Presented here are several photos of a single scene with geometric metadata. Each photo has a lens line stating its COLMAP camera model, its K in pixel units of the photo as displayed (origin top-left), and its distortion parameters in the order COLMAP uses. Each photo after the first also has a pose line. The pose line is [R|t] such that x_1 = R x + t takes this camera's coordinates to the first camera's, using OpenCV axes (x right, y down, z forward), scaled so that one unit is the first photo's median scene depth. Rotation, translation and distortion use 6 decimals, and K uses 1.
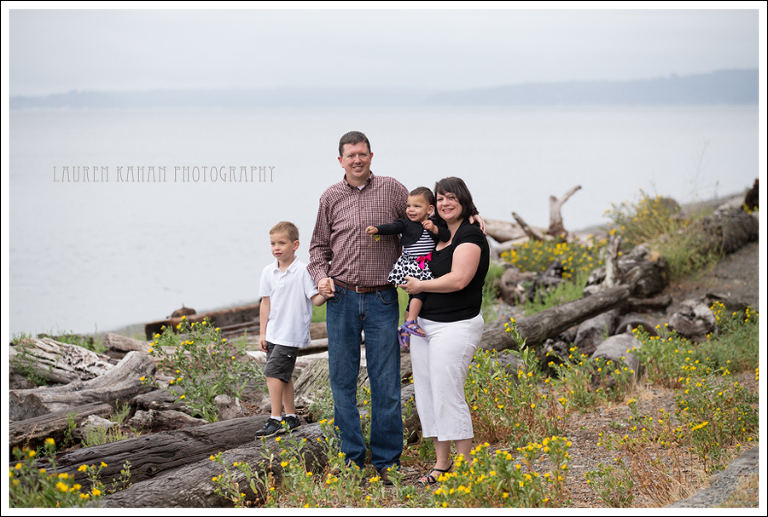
lens RADIAL K [[2761.7, 0, 384.4], [0, 2761.7, 258.4], [0, 0, 1]] dist [-0.893576, 0.000000]
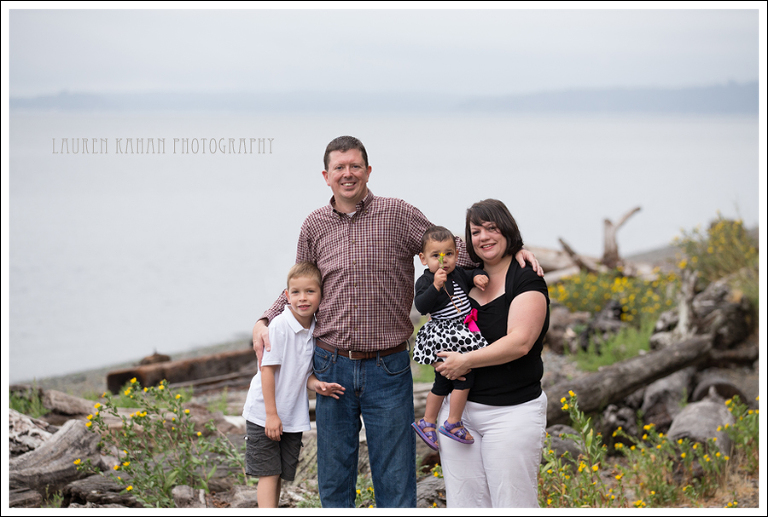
lens RADIAL K [[2866.4, 0, 385.7], [0, 2866.4, 260.6], [0, 0, 1]] dist [-0.811376, 0.000000]
pose [[0.999909, 0.010528, -0.008491, 0.002128], [-0.010568, 0.999933, -0.004701, -0.007309], [0.008441, 0.004790, 0.999953, 0.187566]]
